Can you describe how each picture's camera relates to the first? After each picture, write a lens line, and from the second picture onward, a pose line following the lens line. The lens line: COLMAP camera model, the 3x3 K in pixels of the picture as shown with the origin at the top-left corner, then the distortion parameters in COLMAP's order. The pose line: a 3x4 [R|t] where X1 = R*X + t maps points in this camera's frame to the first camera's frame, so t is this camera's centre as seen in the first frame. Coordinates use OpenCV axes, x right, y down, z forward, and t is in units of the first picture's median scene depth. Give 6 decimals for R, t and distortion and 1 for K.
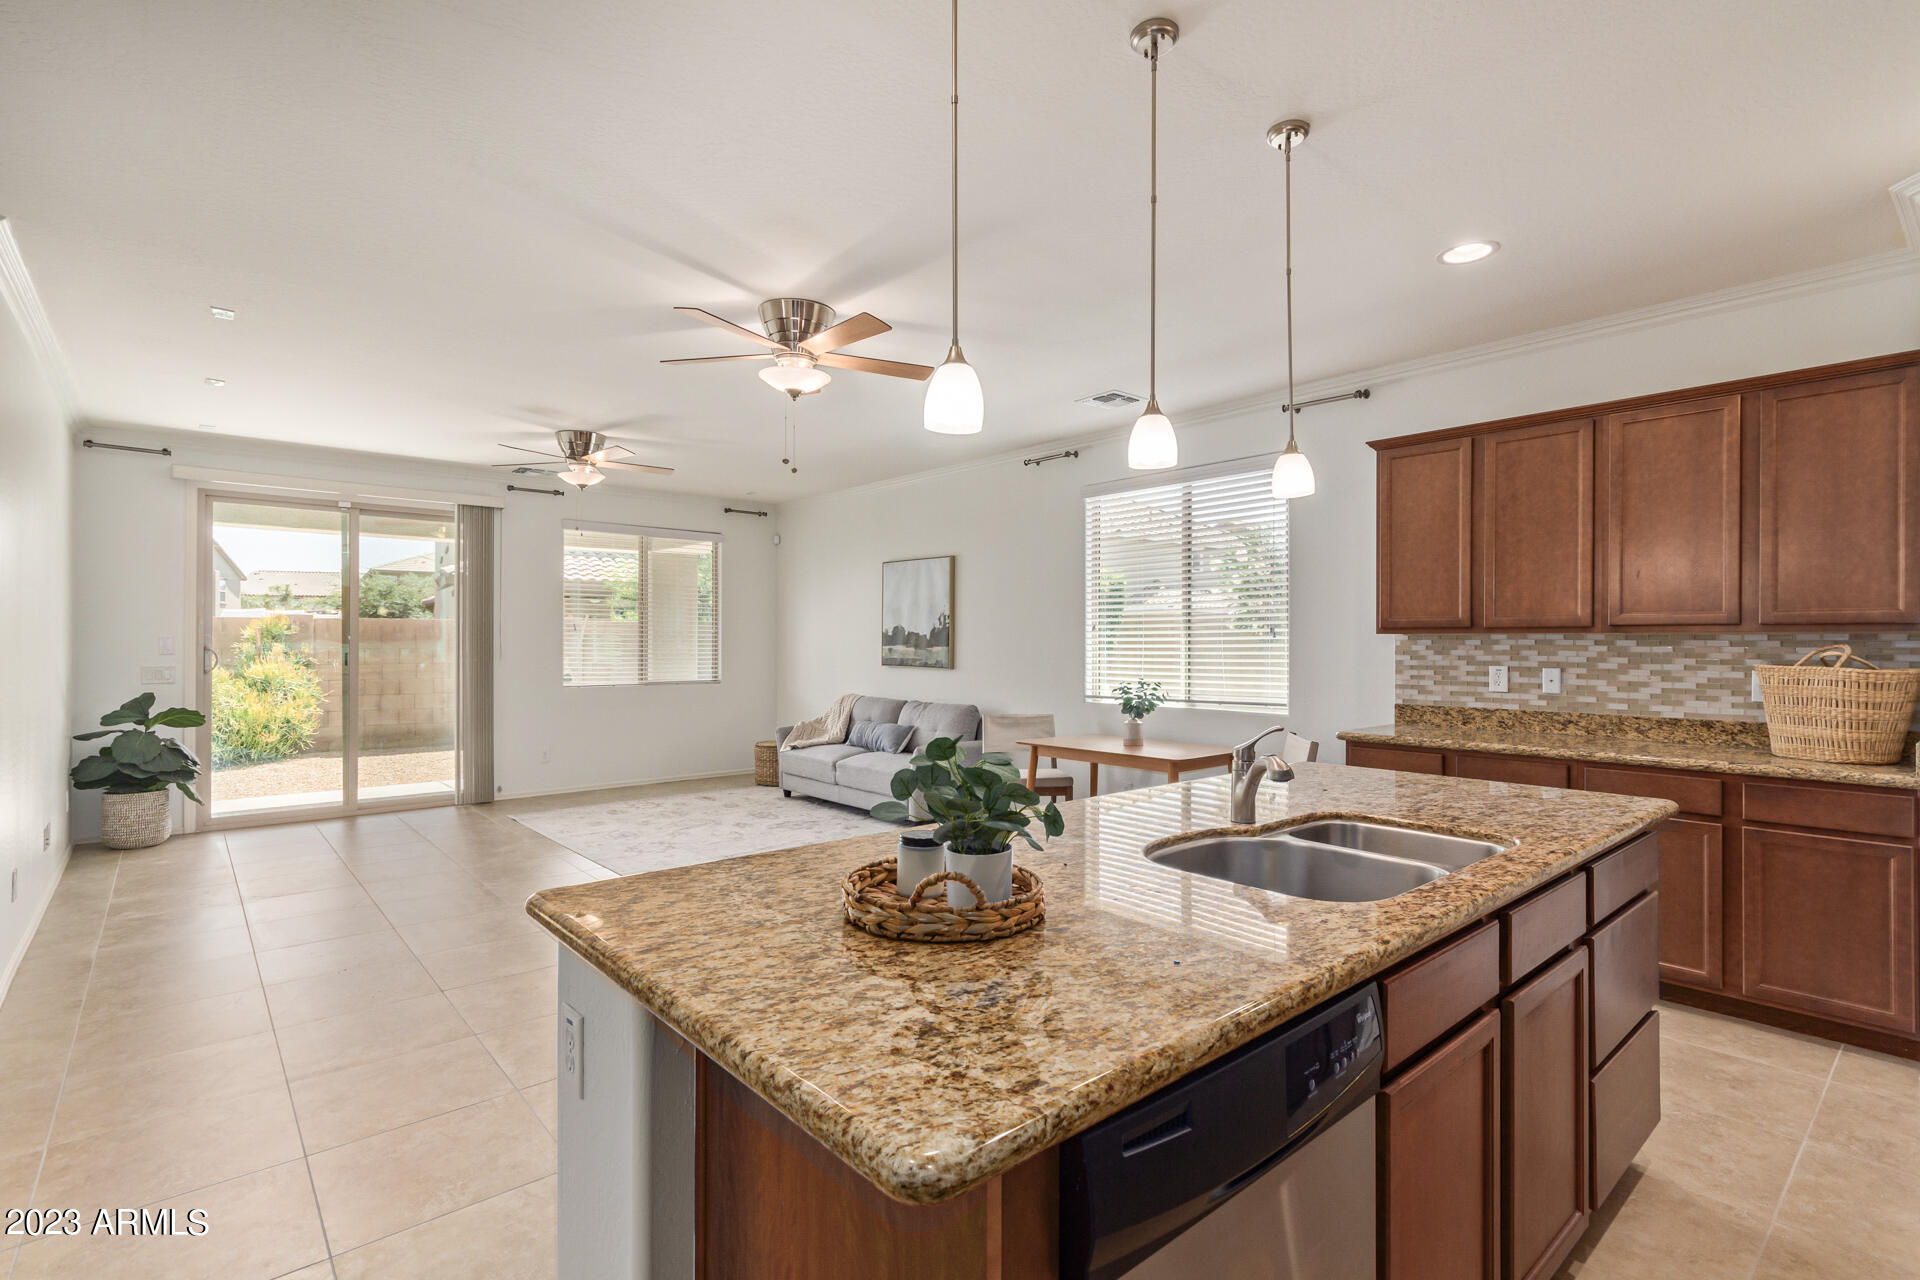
lens RADIAL K [[901.1, 0, 978.7], [0, 901.1, 646.6], [0, 0, 1]] dist [0.004041, 0.000116]
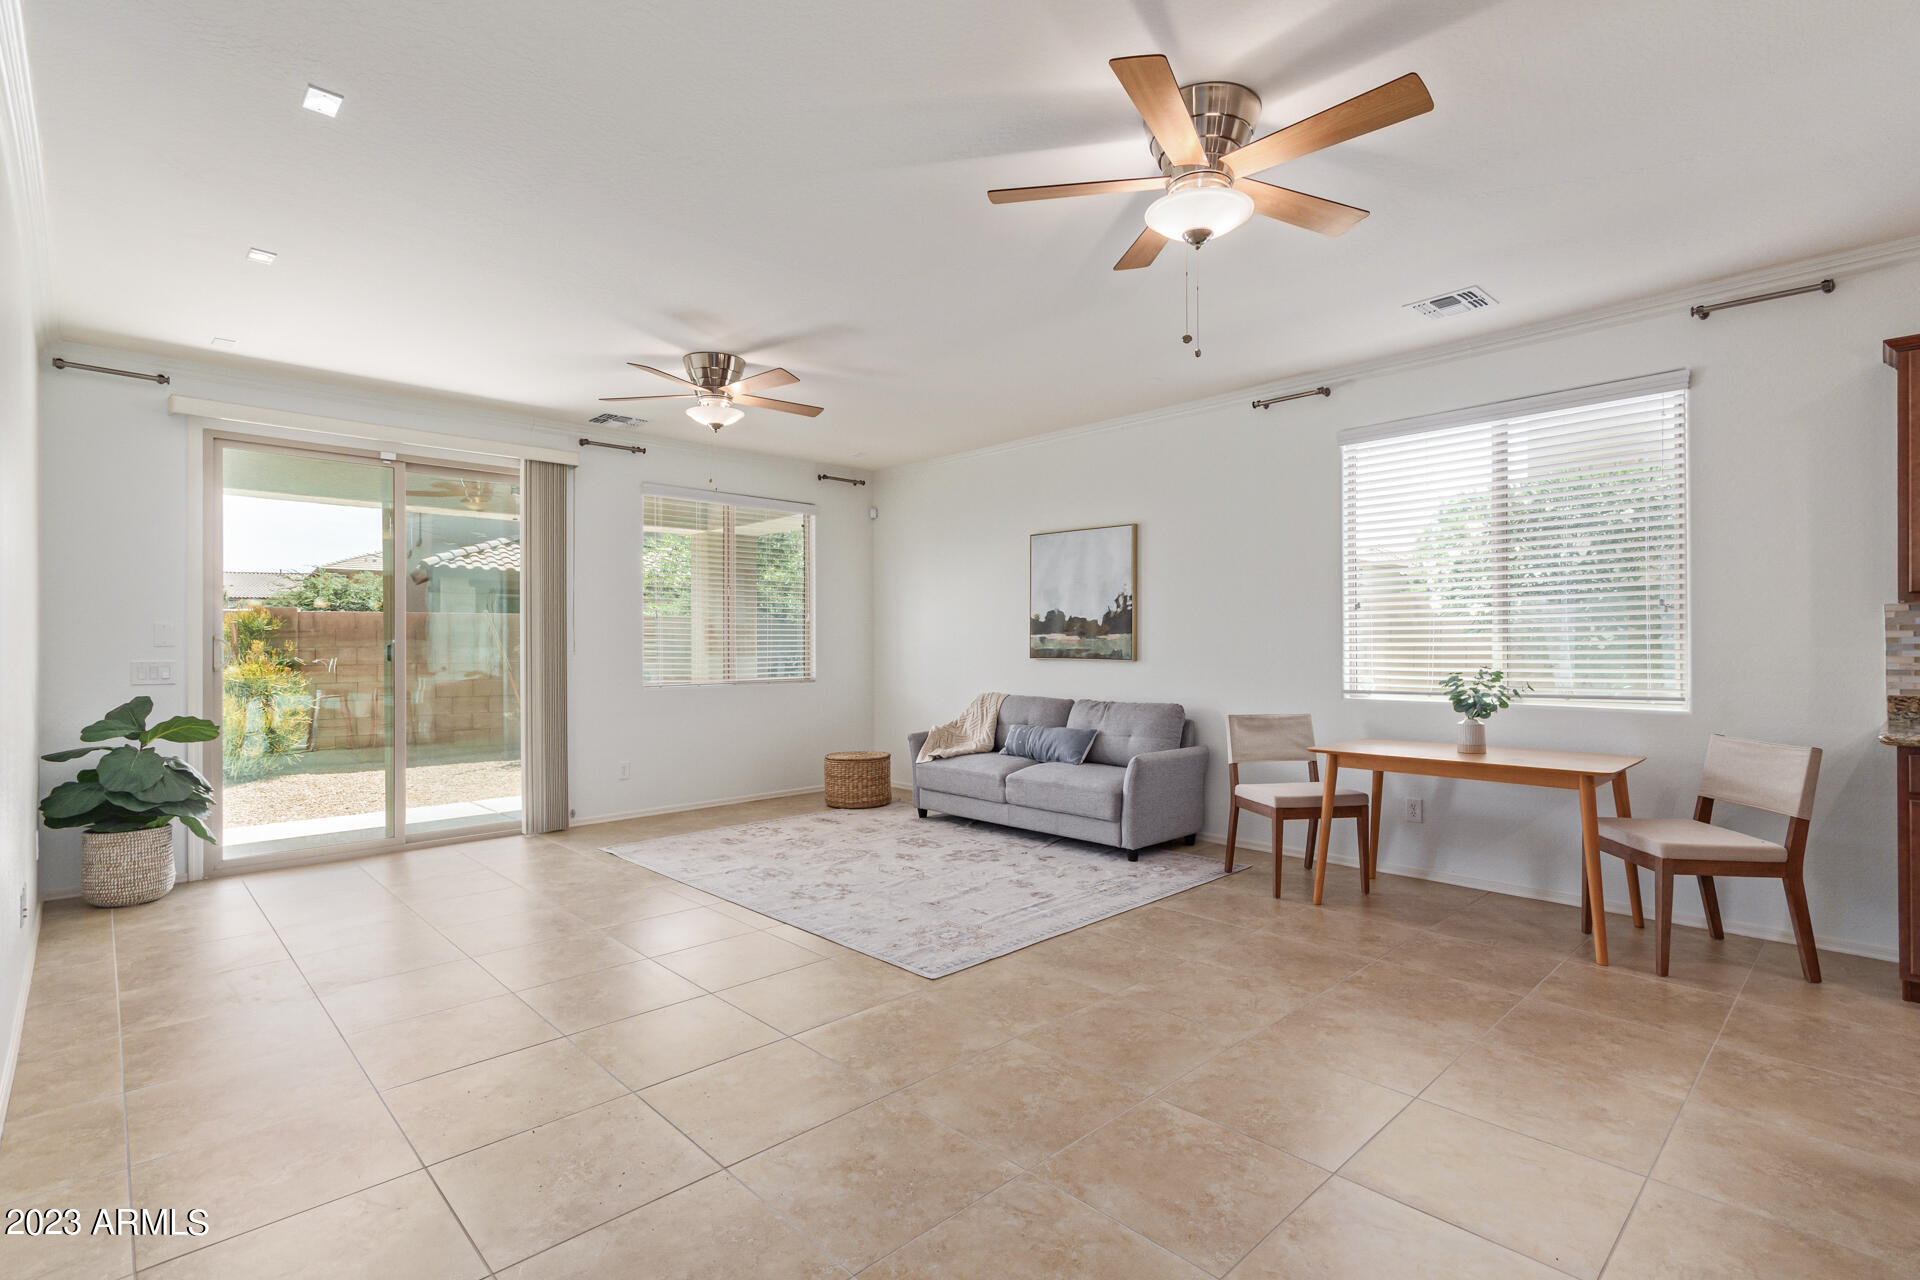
lens RADIAL K [[901.1, 0, 966.0], [0, 901.1, 649.1], [0, 0, 1]] dist [0.004041, 0.000116]
pose [[0.999137, -0.006321, 0.041051, -0.235060], [0.006274, 0.999980, 0.001256, 0.013079], [-0.041058, -0.000998, 0.999156, 0.195646]]
